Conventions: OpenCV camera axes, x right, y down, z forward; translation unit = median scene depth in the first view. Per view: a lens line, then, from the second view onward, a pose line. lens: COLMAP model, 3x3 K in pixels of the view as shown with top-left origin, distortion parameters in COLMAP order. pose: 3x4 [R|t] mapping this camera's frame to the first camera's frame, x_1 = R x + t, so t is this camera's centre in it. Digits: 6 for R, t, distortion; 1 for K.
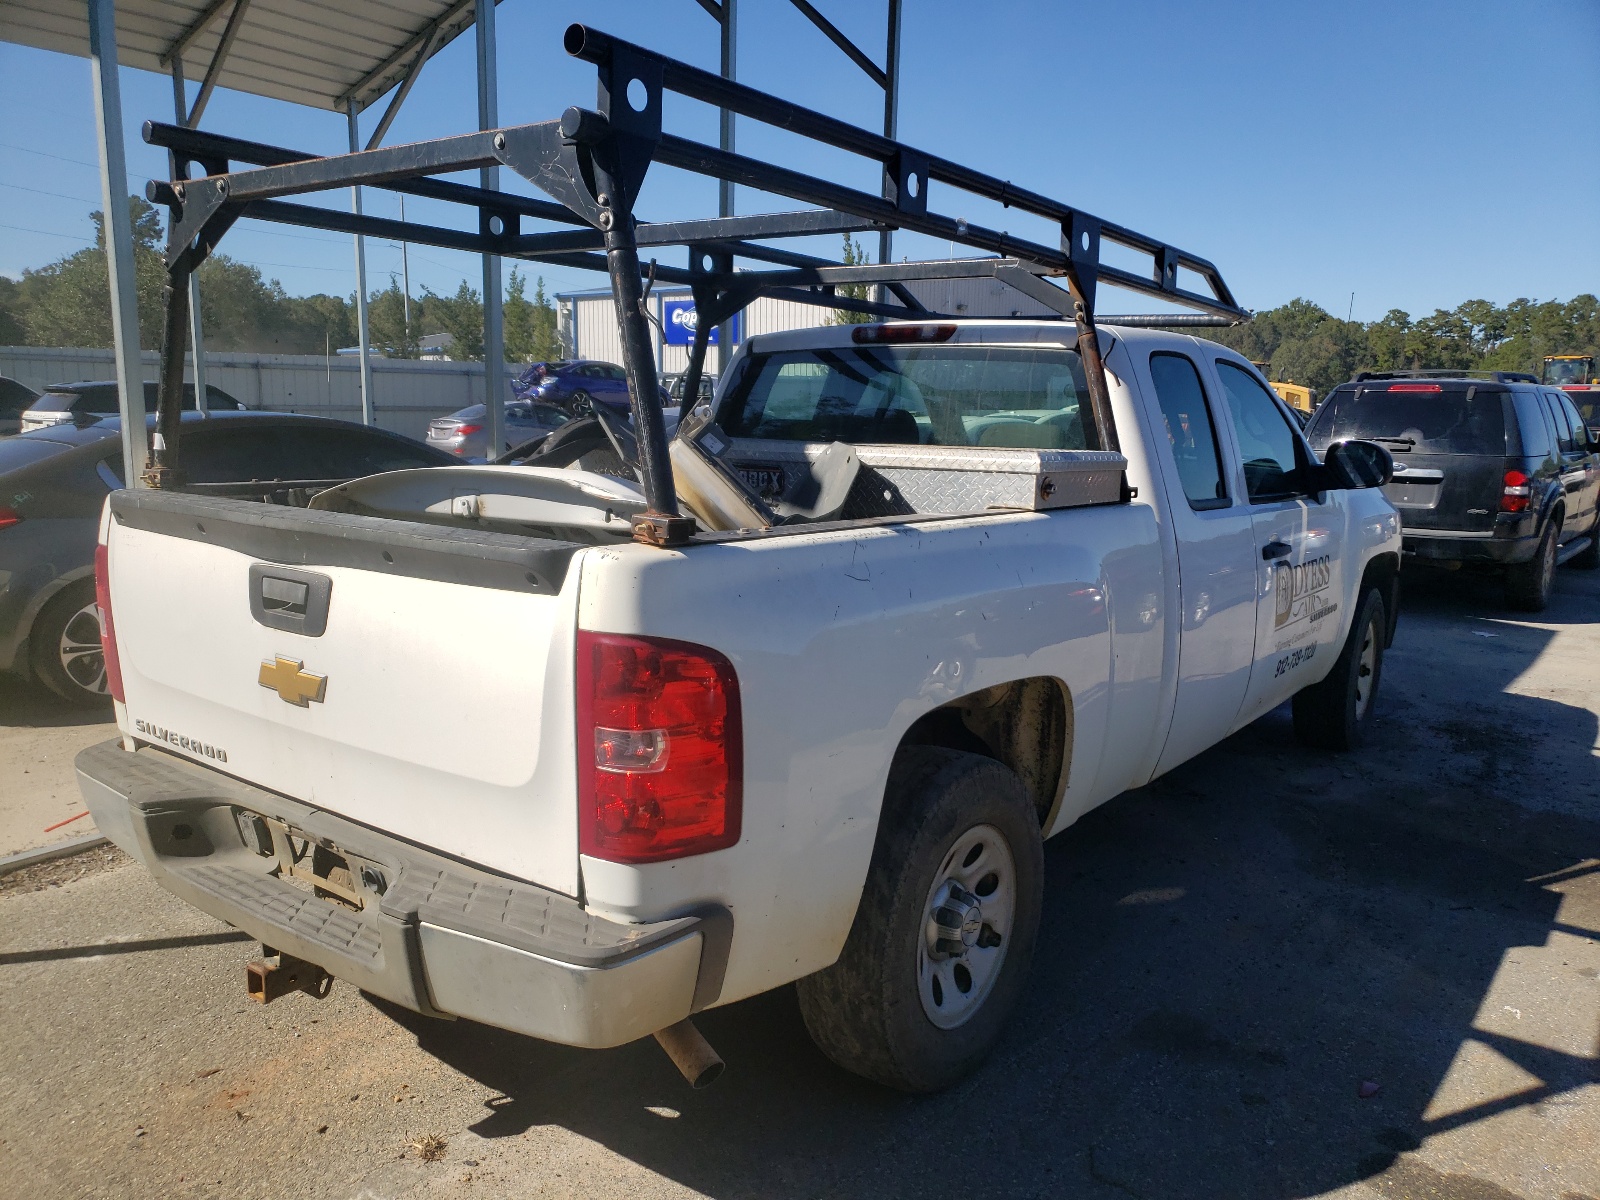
lens RADIAL K [[1248.3, 0, 800.0], [0, 1248.3, 600.0], [0, 0, 1]] dist [0.008895, 0.004151]
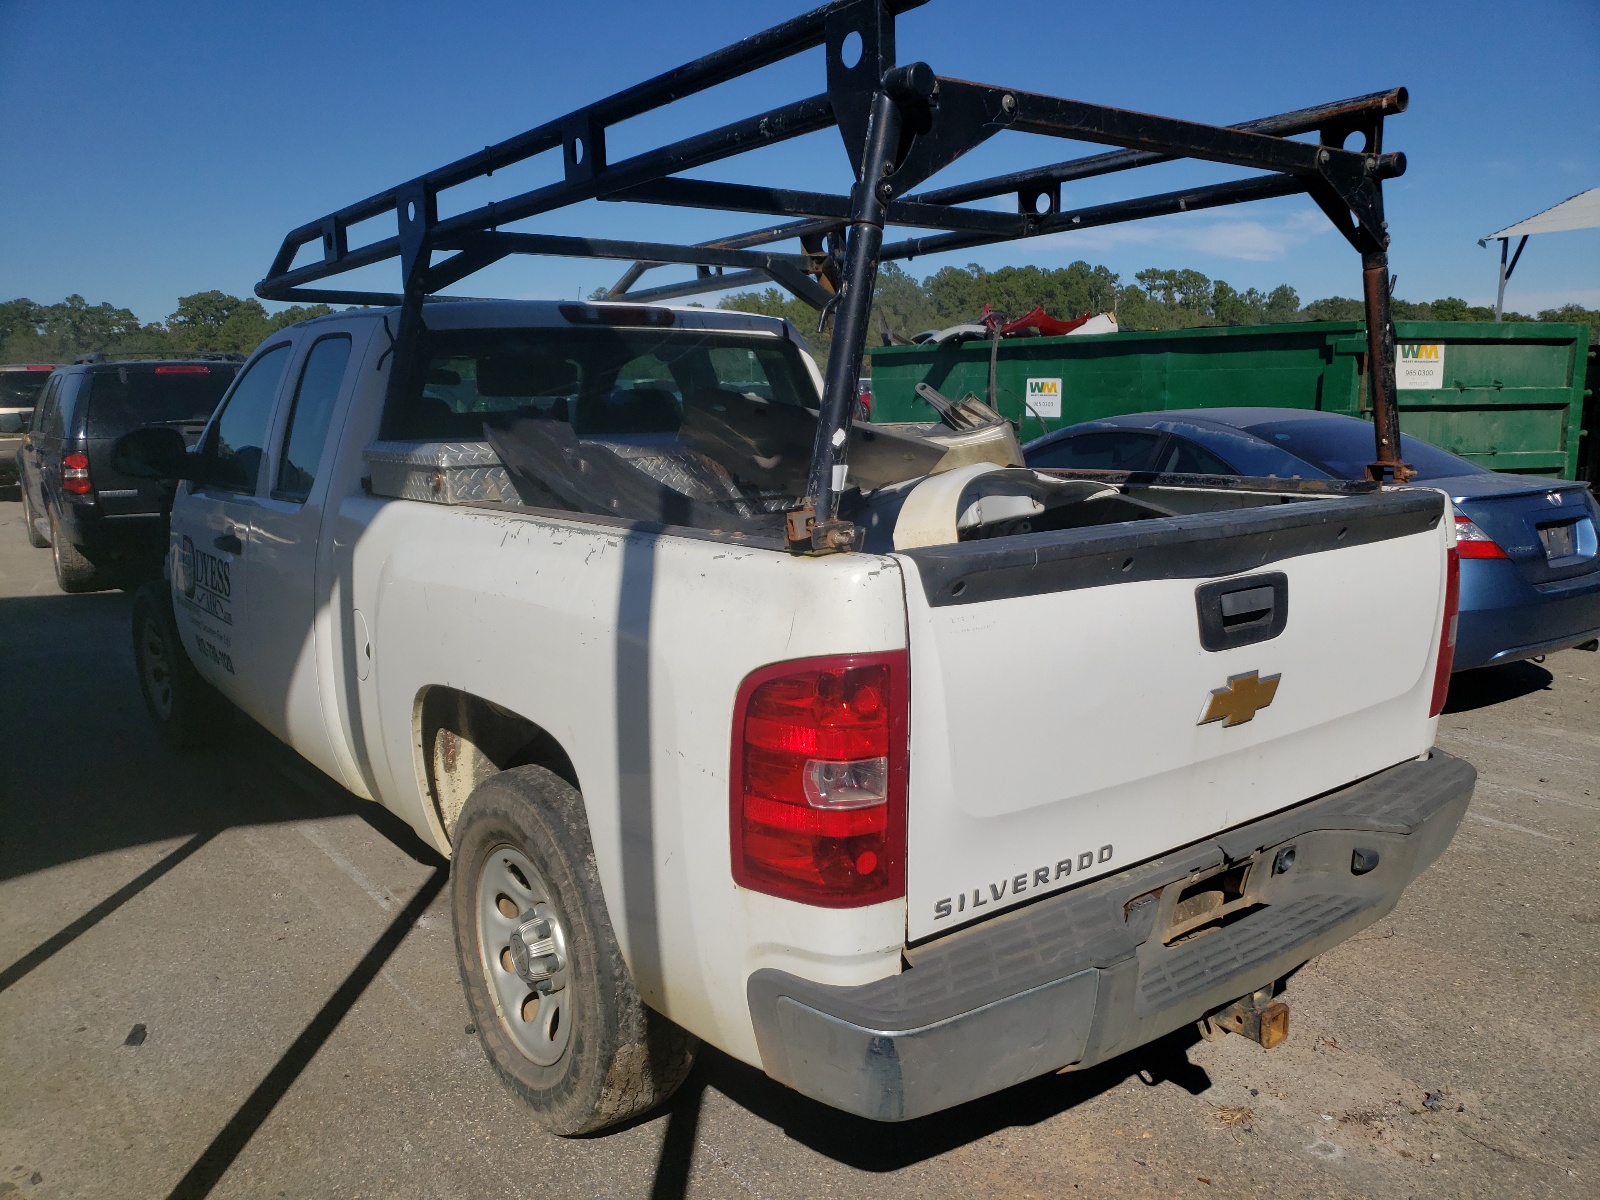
lens RADIAL K [[1248.3, 0, 800.0], [0, 1248.3, 600.0], [0, 0, 1]] dist [0.008895, 0.004151]
pose [[0.282937, -0.191446, 0.939838, -1.333412], [0.176133, 0.973584, 0.145296, -0.194133], [-0.942828, 0.124427, 0.309183, 1.001623]]
